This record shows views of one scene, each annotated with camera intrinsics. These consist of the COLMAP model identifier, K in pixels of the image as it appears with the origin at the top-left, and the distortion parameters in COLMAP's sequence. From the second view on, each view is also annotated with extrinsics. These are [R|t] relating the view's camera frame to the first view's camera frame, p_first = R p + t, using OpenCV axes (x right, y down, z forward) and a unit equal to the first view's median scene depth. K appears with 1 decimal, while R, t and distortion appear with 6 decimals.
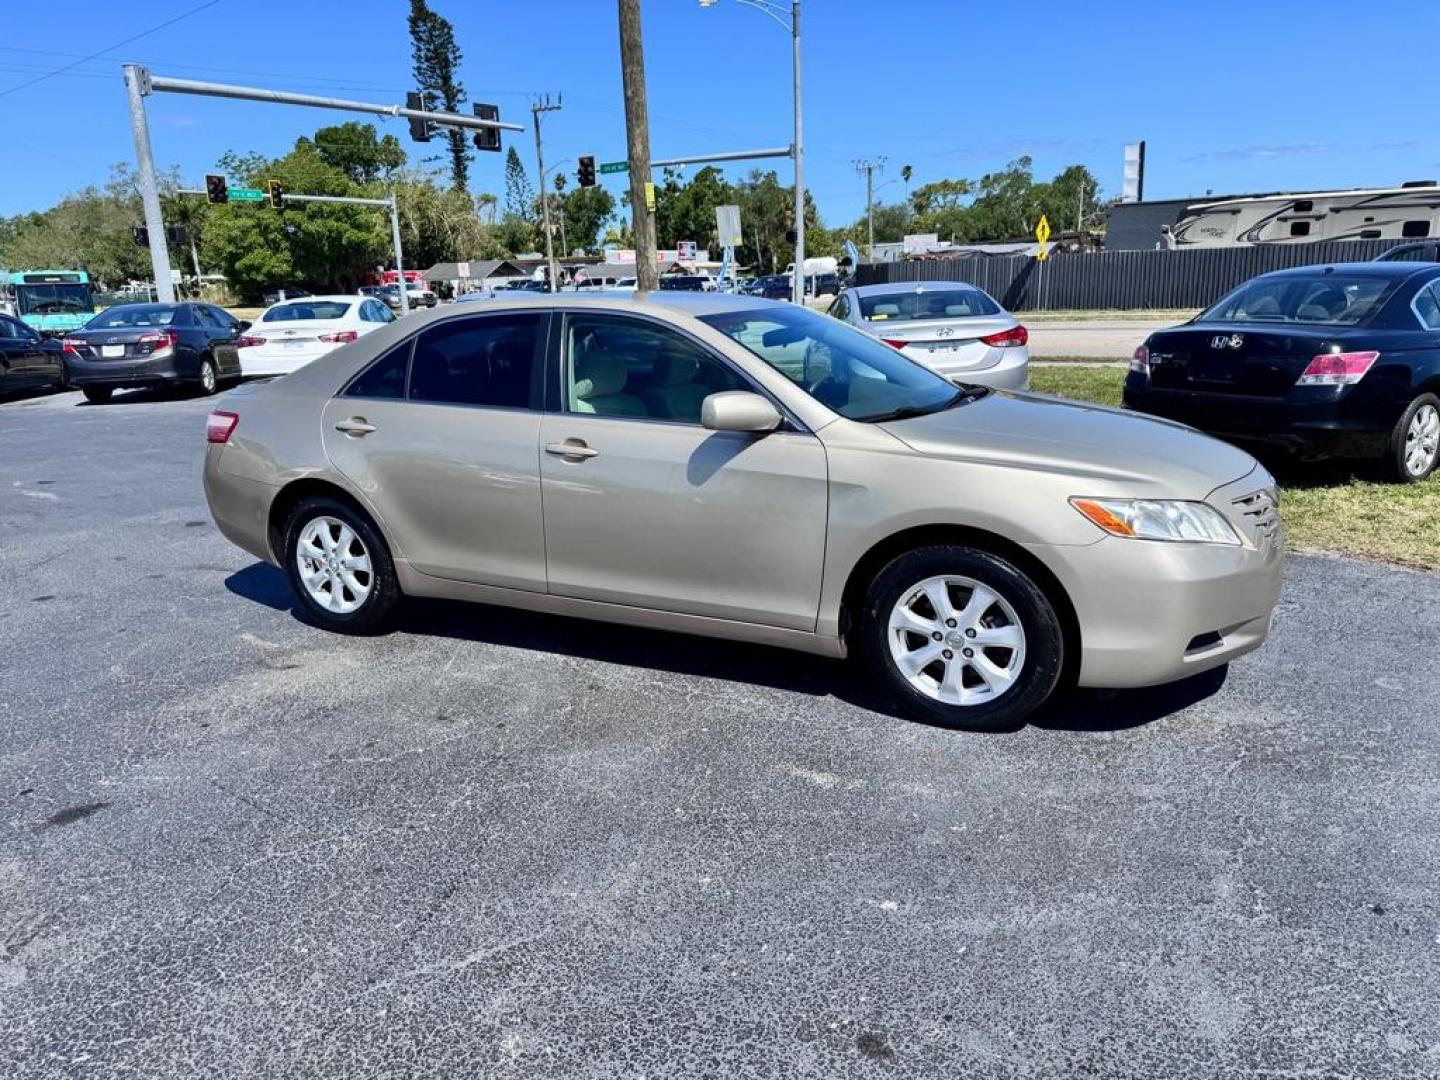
lens RADIAL K [[1015.8, 0, 724.8], [0, 1015.8, 547.7], [0, 0, 1]] dist [0.047515, -0.056624]
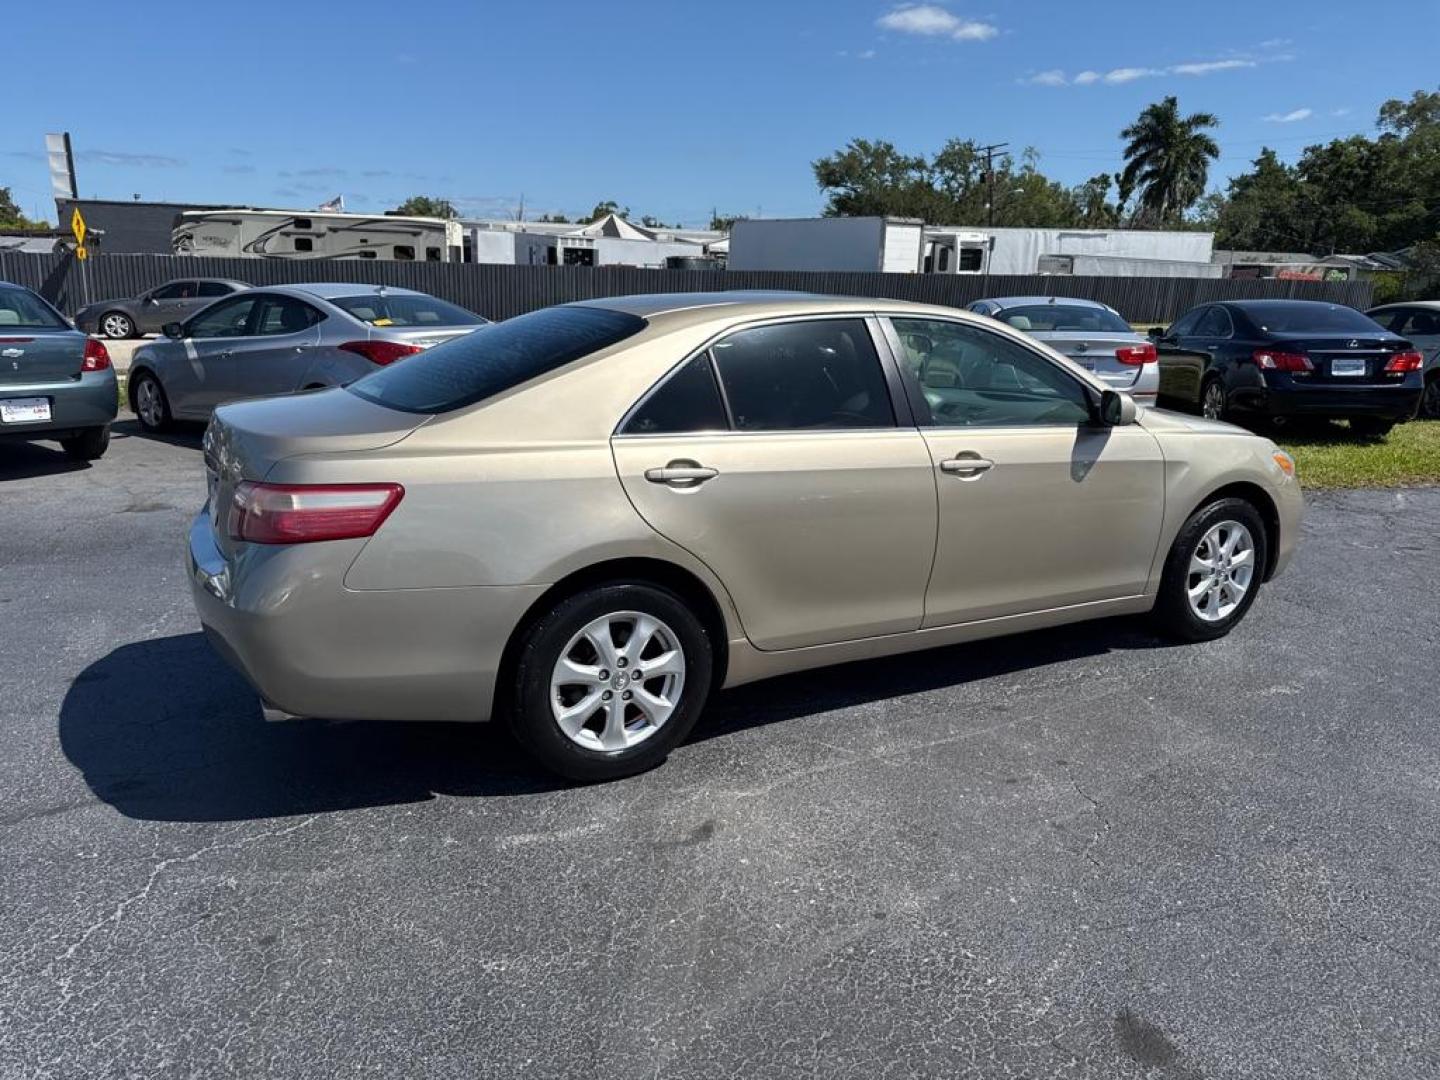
lens RADIAL K [[1015.8, 0, 732.0], [0, 1015.8, 537.5], [0, 0, 1]] dist [0.047515, -0.056624]
pose [[0.563102, -0.156787, 0.811378, -0.925106], [0.171936, 0.982579, 0.070544, -0.118405], [-0.808303, 0.099782, 0.580250, 0.569099]]
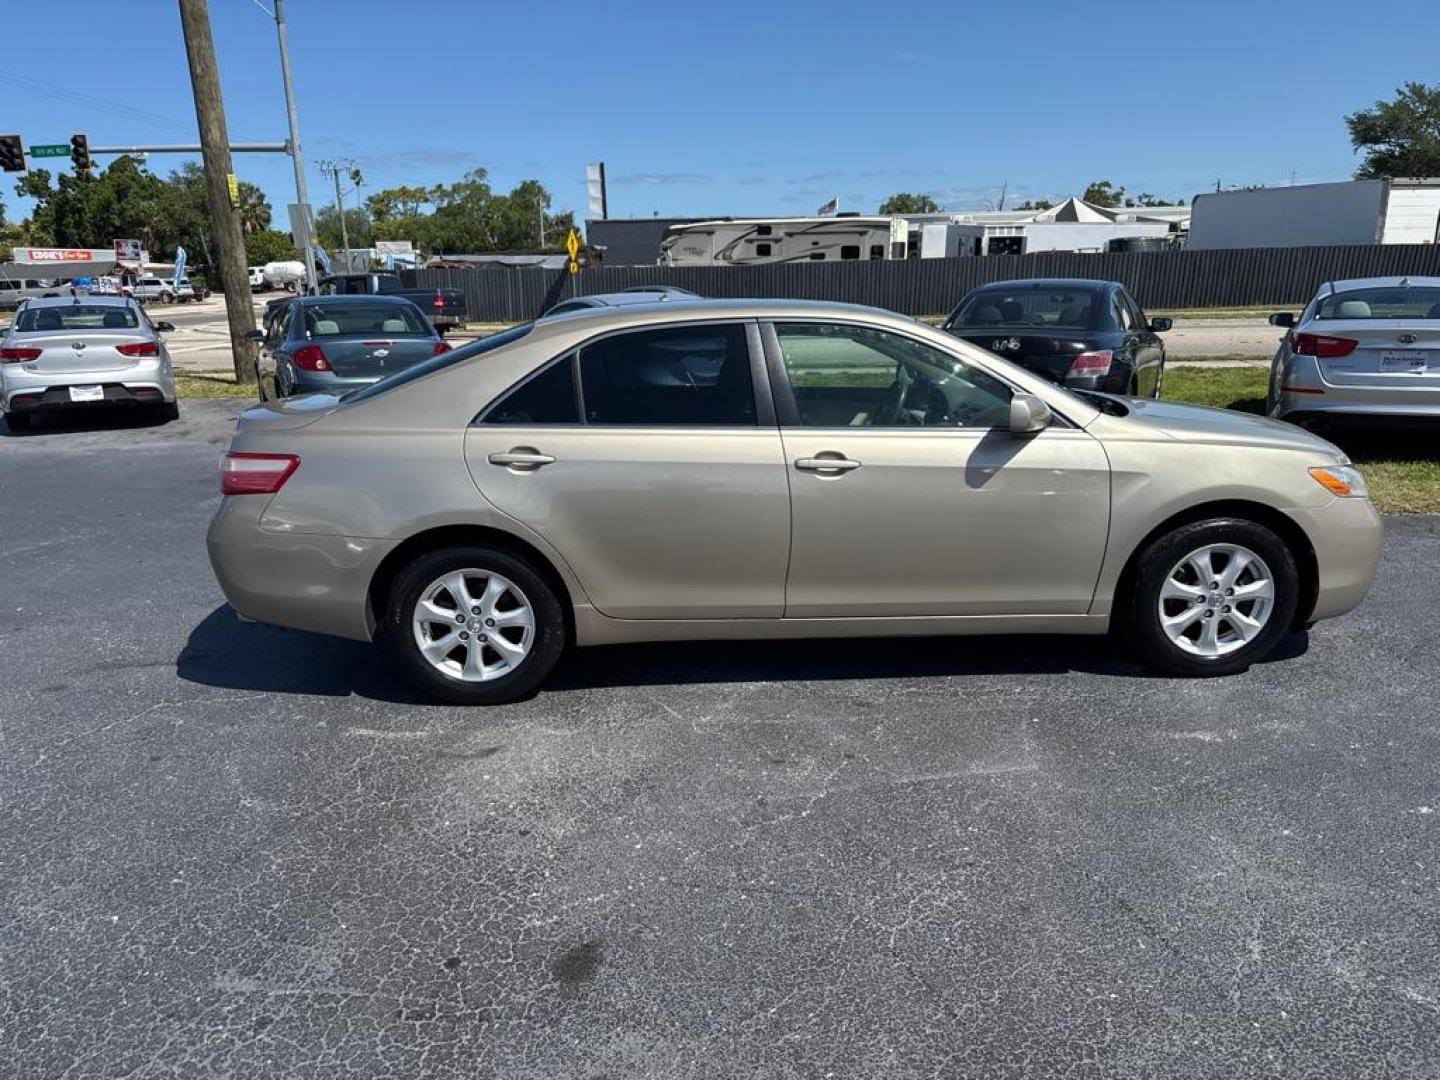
lens RADIAL K [[1015.8, 0, 714.4], [0, 1015.8, 544.4], [0, 0, 1]] dist [0.047515, -0.056624]
pose [[0.878409, -0.107612, 0.465636, -0.624563], [0.112846, 0.993472, 0.016720, -0.042948], [-0.464395, 0.037858, 0.884818, 0.177795]]
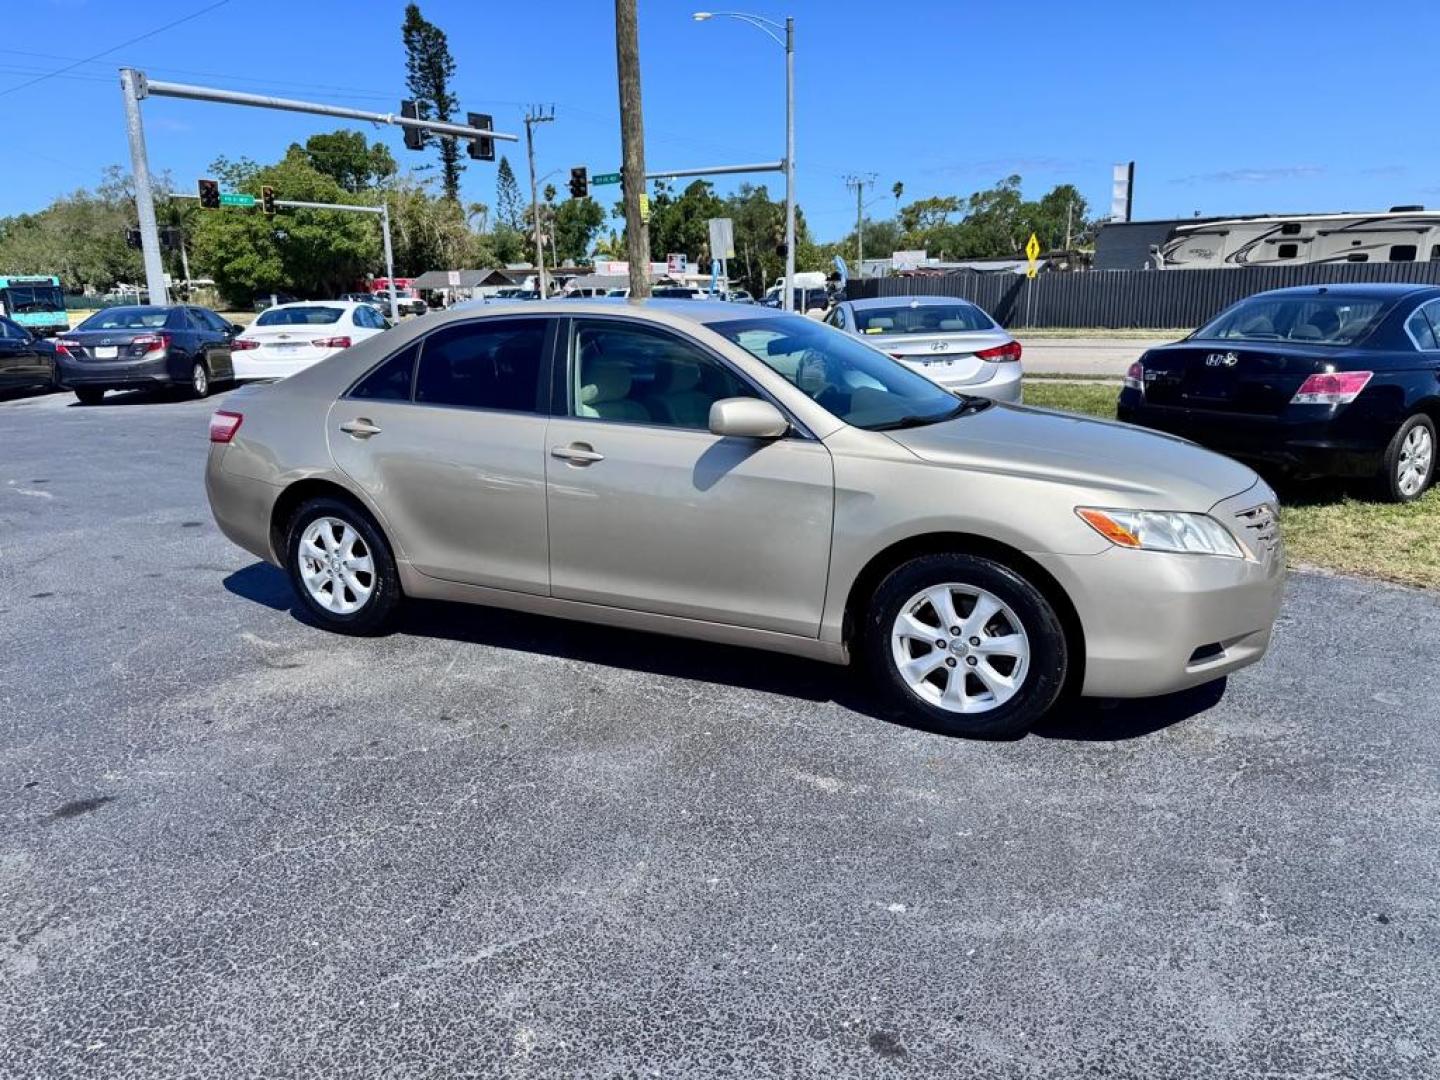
lens RADIAL K [[1015.8, 0, 711.9], [0, 1015.8, 550.7], [0, 0, 1]] dist [0.047515, -0.056624]
pose [[0.999872, 0.015724, 0.002877, -0.017038], [-0.015697, 0.999835, -0.009182, 0.006135], [-0.003021, 0.009136, 0.999954, -0.004837]]
